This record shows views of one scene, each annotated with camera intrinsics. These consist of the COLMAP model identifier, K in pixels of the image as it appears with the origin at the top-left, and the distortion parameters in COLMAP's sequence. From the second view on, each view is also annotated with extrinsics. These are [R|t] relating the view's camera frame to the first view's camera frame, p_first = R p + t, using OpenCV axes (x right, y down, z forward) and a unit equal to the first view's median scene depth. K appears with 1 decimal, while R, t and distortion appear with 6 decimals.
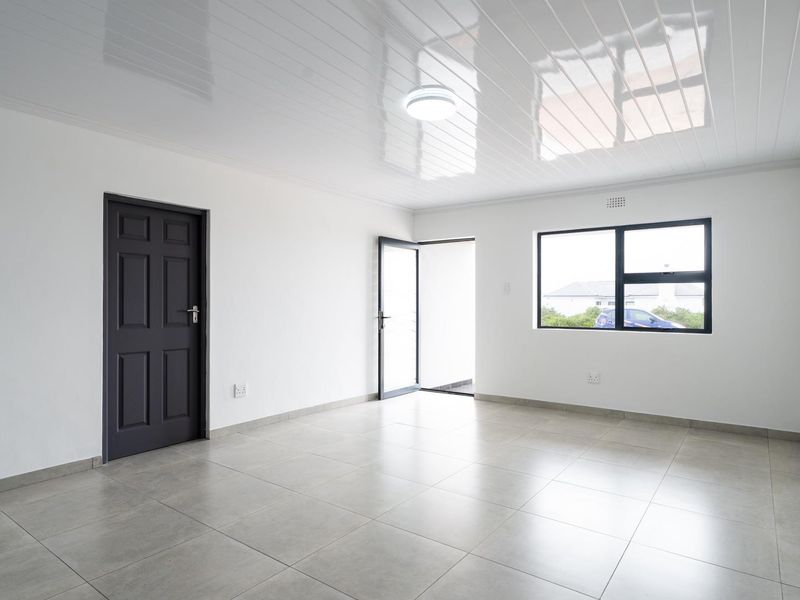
lens RADIAL K [[479.4, 0, 397.5], [0, 479.4, 304.3], [0, 0, 1]] dist [-0.002183, 0.006581]
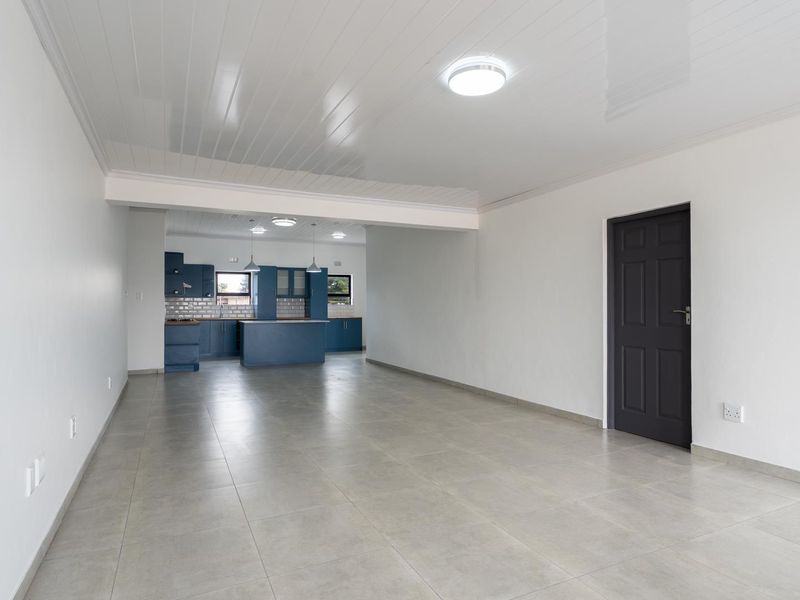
lens RADIAL K [[479.4, 0, 400.8], [0, 479.4, 299.7], [0, 0, 1]] dist [-0.002183, 0.006581]
pose [[-0.471593, -0.016225, -0.881667, 0.727199], [0.005861, 0.999751, -0.021533, 0.008353], [0.881797, -0.015322, -0.471381, 1.028822]]
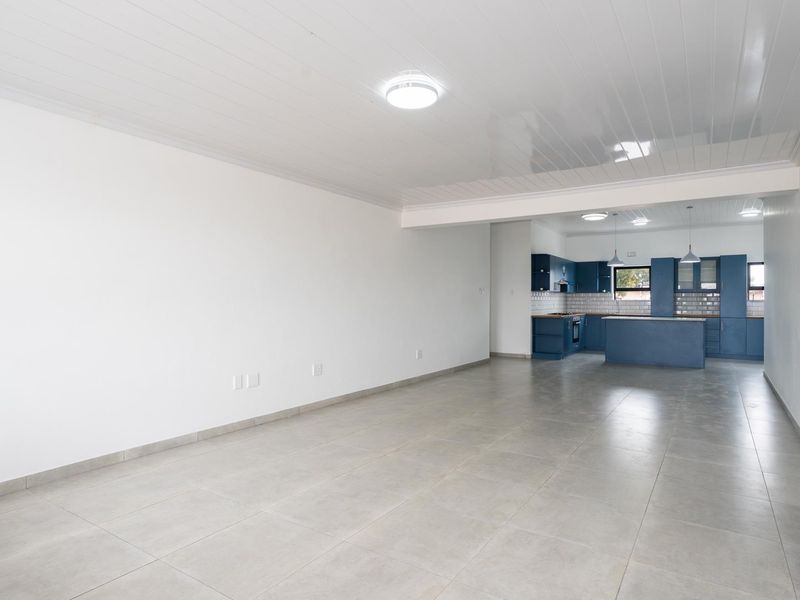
lens RADIAL K [[479.4, 0, 397.7], [0, 479.4, 295.8], [0, 0, 1]] dist [-0.002183, 0.006581]
pose [[-0.999093, -0.009761, -0.041444, 0.101977], [-0.009058, 0.999812, -0.017126, 0.006207], [0.041603, -0.016735, -0.998994, 1.575493]]
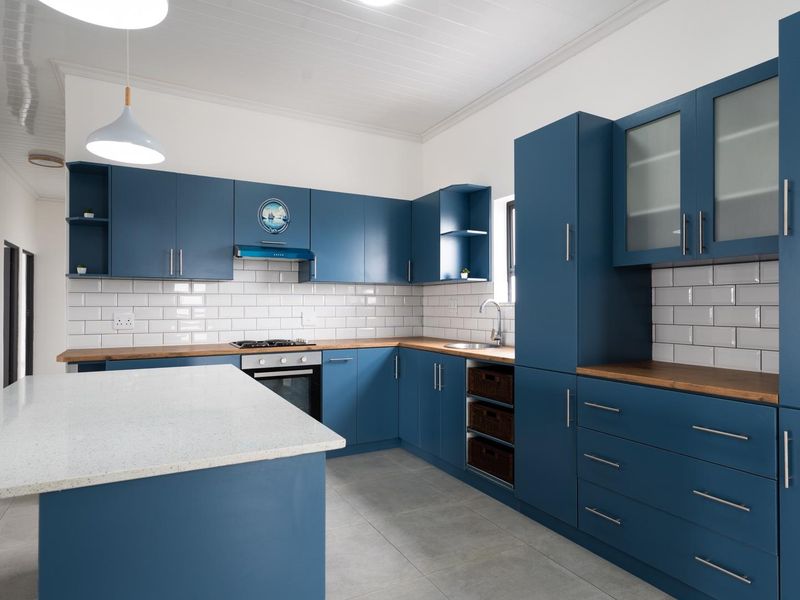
lens RADIAL K [[479.4, 0, 399.8], [0, 479.4, 300.7], [0, 0, 1]] dist [-0.002183, 0.006581]
pose [[-0.904633, 0.000260, 0.426191, -1.656598], [-0.008220, 0.999803, -0.018059, -0.017402], [-0.426112, -0.019840, -0.904453, -0.454983]]
